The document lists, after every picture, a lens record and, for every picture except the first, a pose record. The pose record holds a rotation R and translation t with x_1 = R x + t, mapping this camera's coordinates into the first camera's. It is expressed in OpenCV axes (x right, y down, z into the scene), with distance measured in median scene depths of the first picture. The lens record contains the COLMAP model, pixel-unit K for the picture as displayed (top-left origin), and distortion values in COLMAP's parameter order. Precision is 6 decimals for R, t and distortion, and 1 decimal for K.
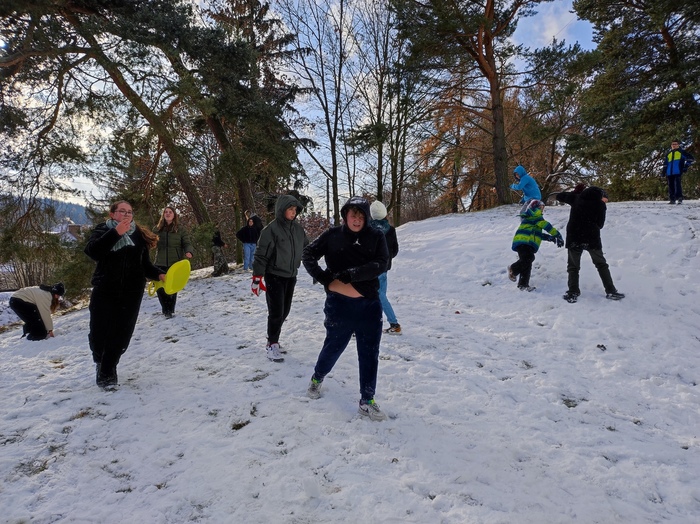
lens RADIAL K [[515.9, 0, 351.6], [0, 515.9, 264.1], [0, 0, 1]] dist [0.041562, -0.027157]
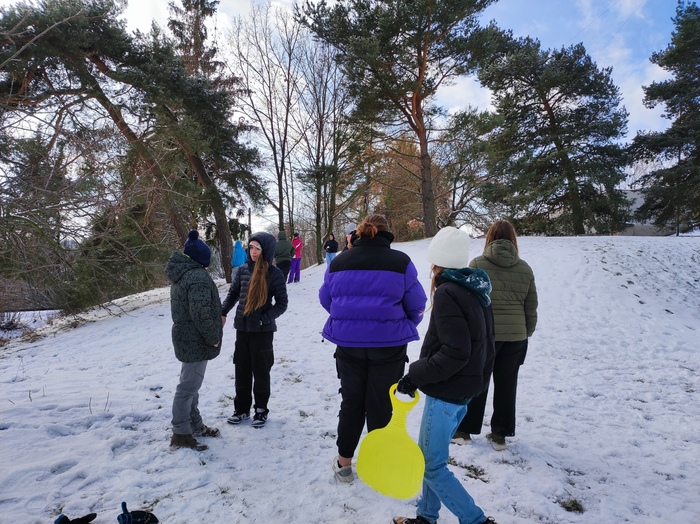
lens RADIAL K [[515.9, 0, 350.8], [0, 515.9, 263.4], [0, 0, 1]] dist [0.041562, -0.027157]
pose [[0.980183, 0.012175, 0.197718, -0.100367], [-0.000727, 0.998324, -0.057873, 0.012721], [-0.198091, 0.056582, 0.978549, -0.104306]]
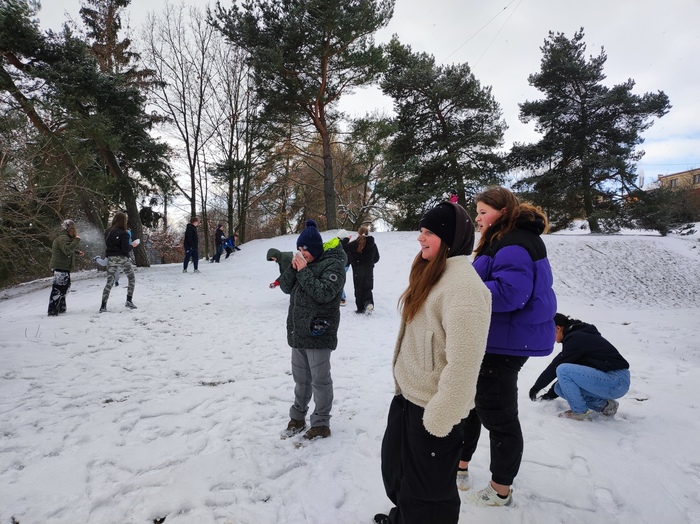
lens RADIAL K [[515.9, 0, 352.5], [0, 515.9, 267.3], [0, 0, 1]] dist [0.041562, -0.027157]
pose [[0.940261, 0.021778, 0.339757, -0.086352], [-0.009927, 0.999281, -0.036578, 0.025802], [-0.340309, 0.031020, 0.939802, -0.217631]]
